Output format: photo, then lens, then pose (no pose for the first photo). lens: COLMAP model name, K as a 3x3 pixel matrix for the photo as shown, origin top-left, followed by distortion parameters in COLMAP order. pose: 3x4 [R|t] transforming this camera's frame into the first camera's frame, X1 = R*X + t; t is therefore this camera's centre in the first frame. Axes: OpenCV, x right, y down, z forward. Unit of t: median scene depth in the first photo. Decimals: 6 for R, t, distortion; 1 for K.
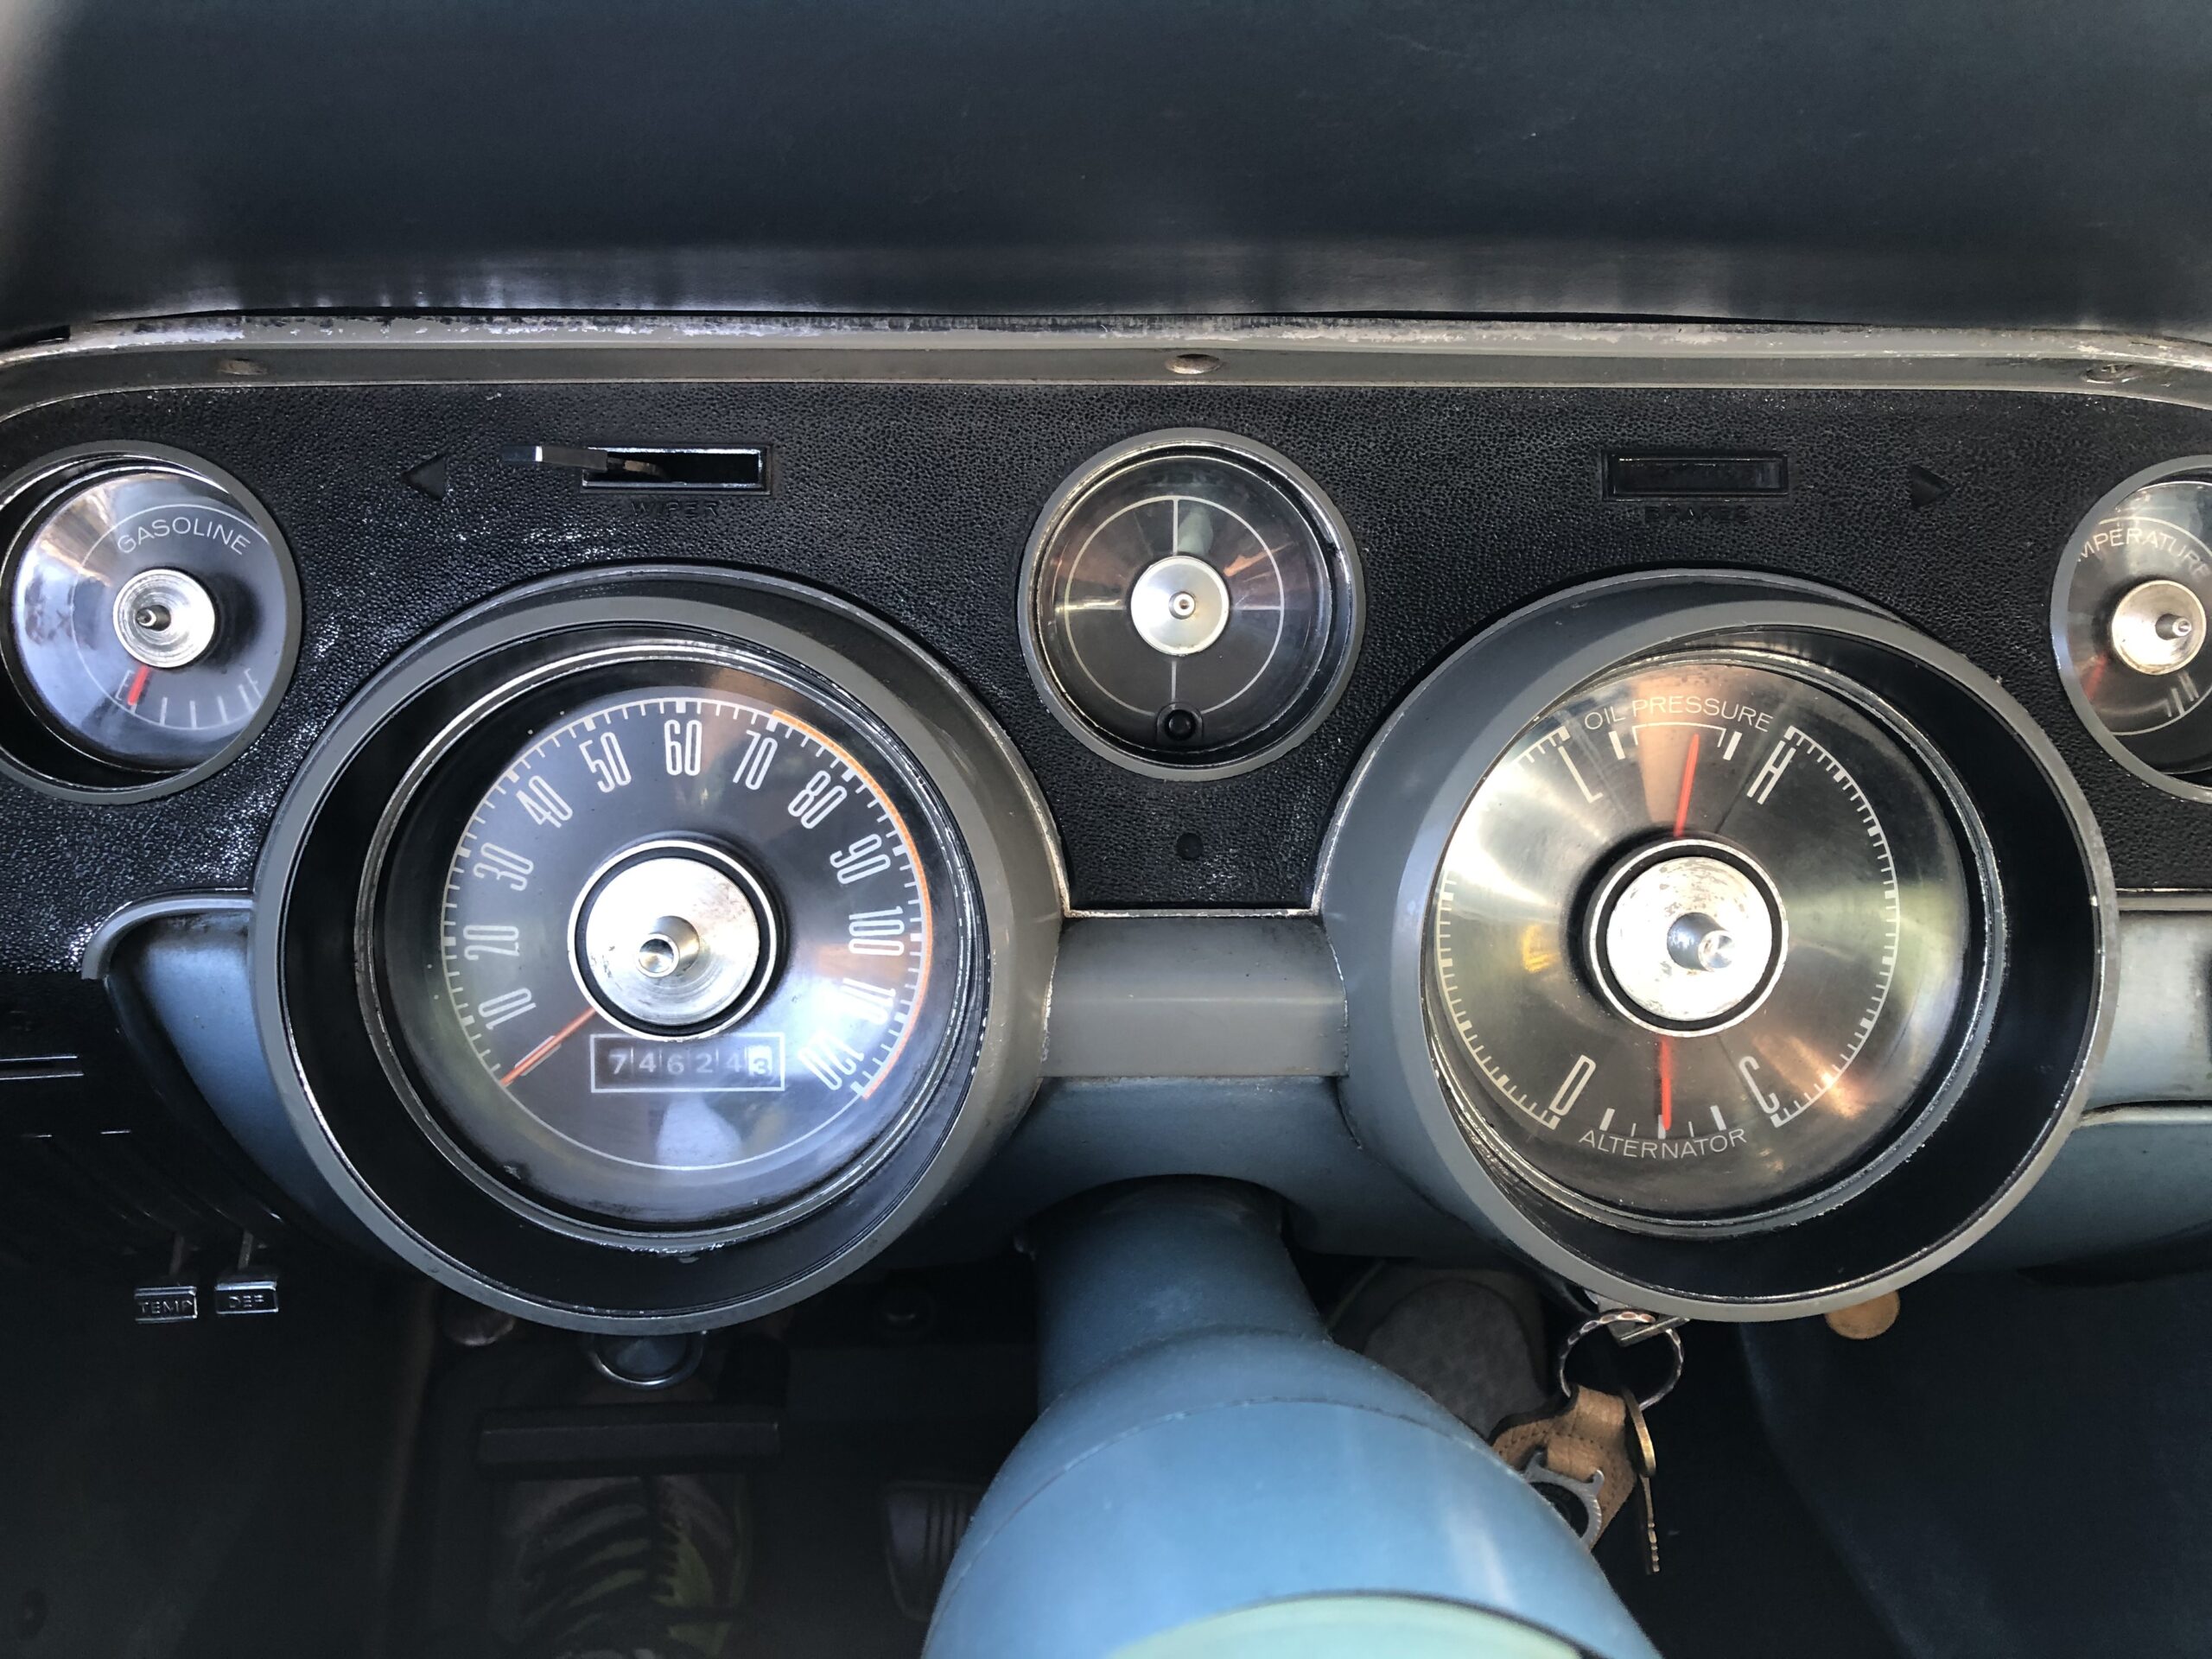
lens RADIAL K [[1828.9, 0, 1104.9], [0, 1828.9, 813.4], [0, 0, 1]] dist [0.023267, 0.006019]
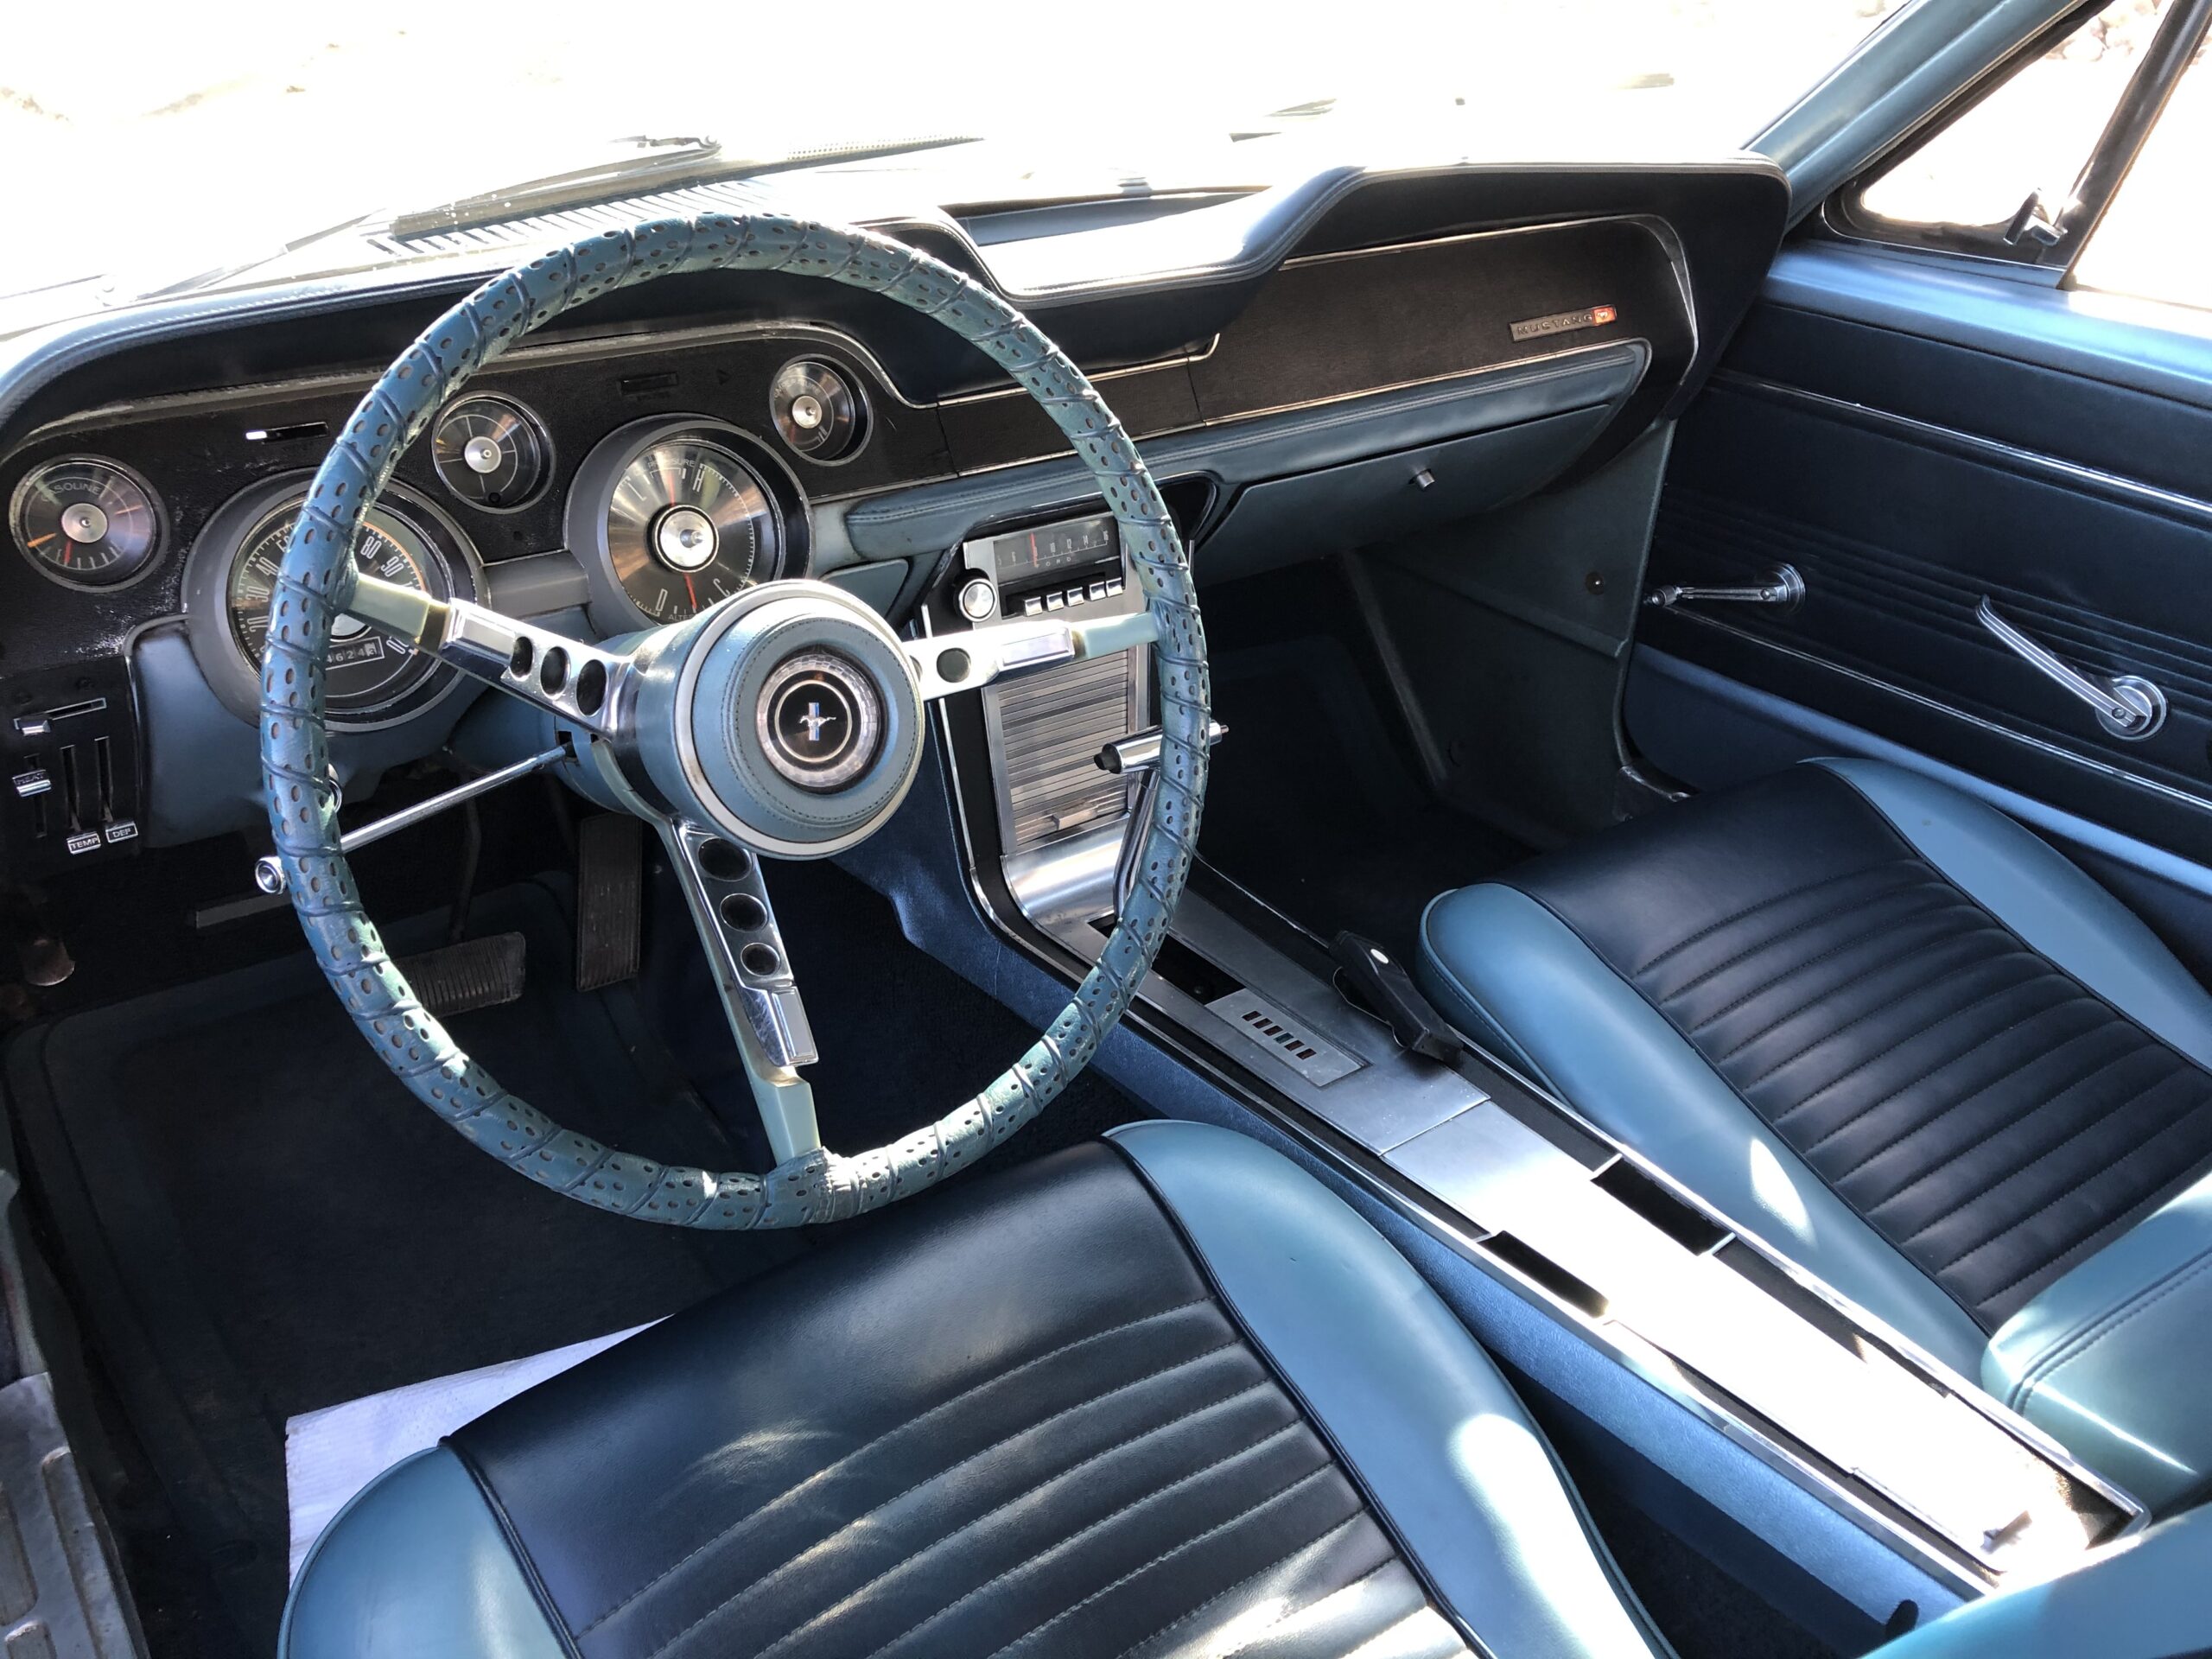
lens RADIAL K [[1828.9, 0, 1101.4], [0, 1828.9, 822.3], [0, 0, 1]] dist [0.023267, 0.006019]
pose [[0.824746, -0.259936, 0.502222, -0.755067], [0.213429, 0.965495, 0.149222, 0.215938], [-0.523681, -0.015881, 0.851766, -1.933581]]
